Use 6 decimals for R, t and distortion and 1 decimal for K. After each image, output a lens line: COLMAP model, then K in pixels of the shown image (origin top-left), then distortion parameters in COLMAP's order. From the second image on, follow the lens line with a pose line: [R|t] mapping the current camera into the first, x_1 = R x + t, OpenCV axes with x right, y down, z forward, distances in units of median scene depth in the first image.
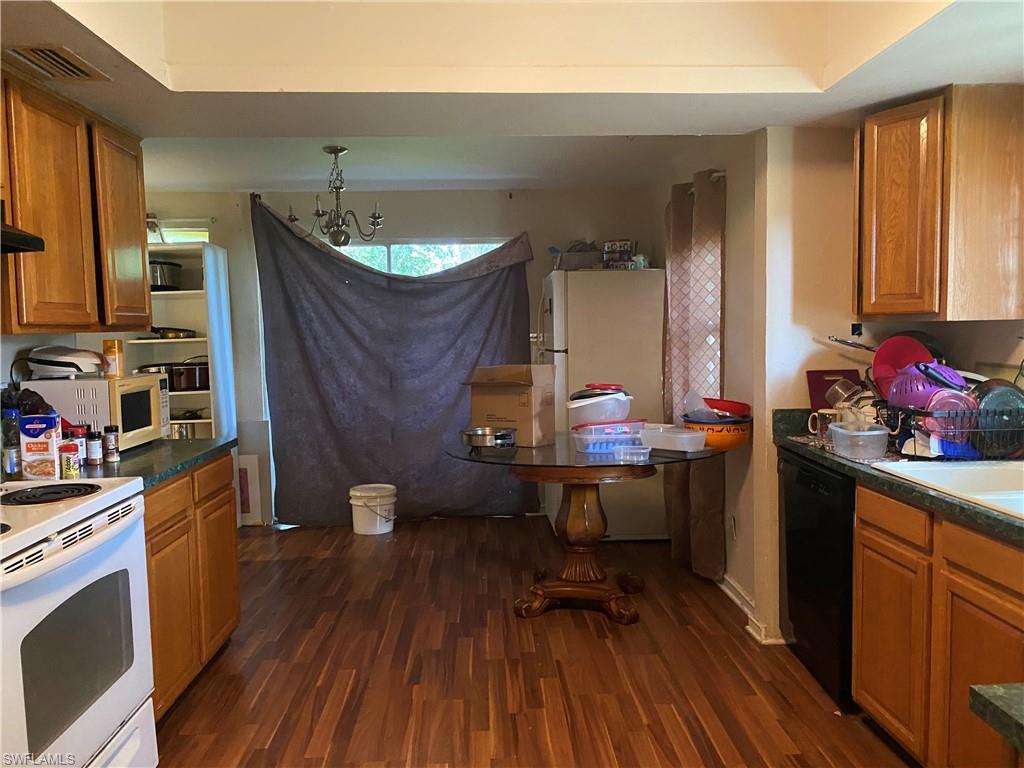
lens RADIAL K [[780.2, 0, 512.0], [0, 780.2, 385.4], [0, 0, 1]] dist [-0.000136, -0.000010]
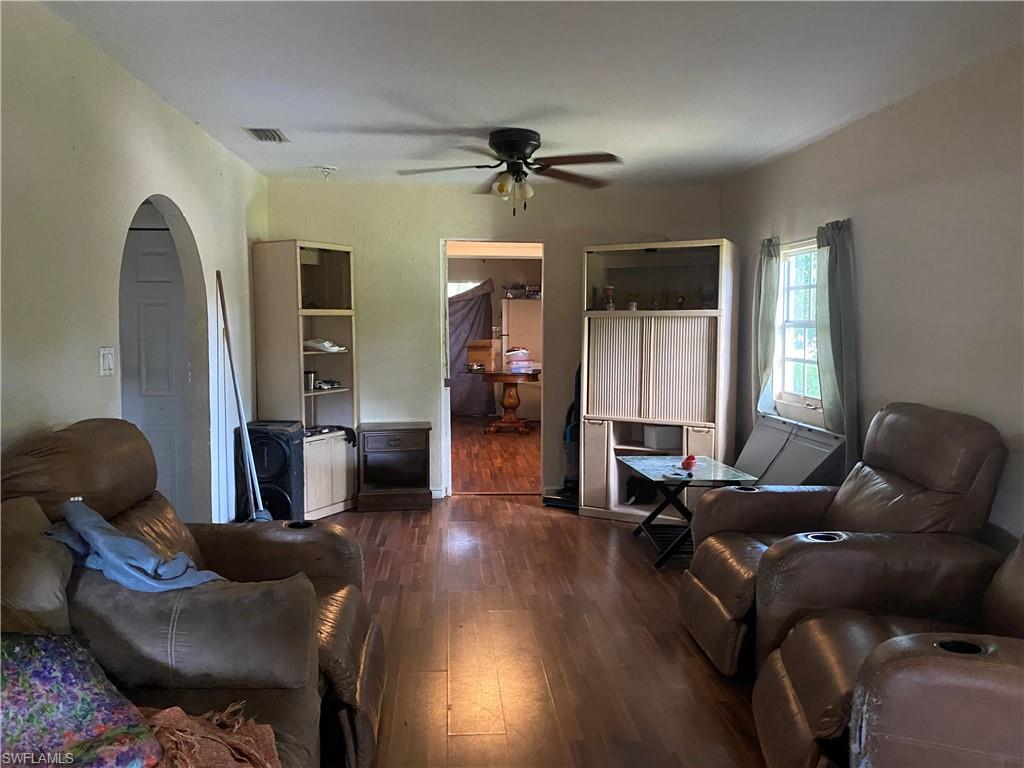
lens RADIAL K [[780.2, 0, 511.2], [0, 780.2, 383.6], [0, 0, 1]] dist [-0.000136, -0.000010]
pose [[0.998986, 0.016290, 0.041975, -0.013465], [-0.016565, 0.999843, 0.006217, 0.081901], [-0.041867, -0.006906, 0.999099, -1.253157]]
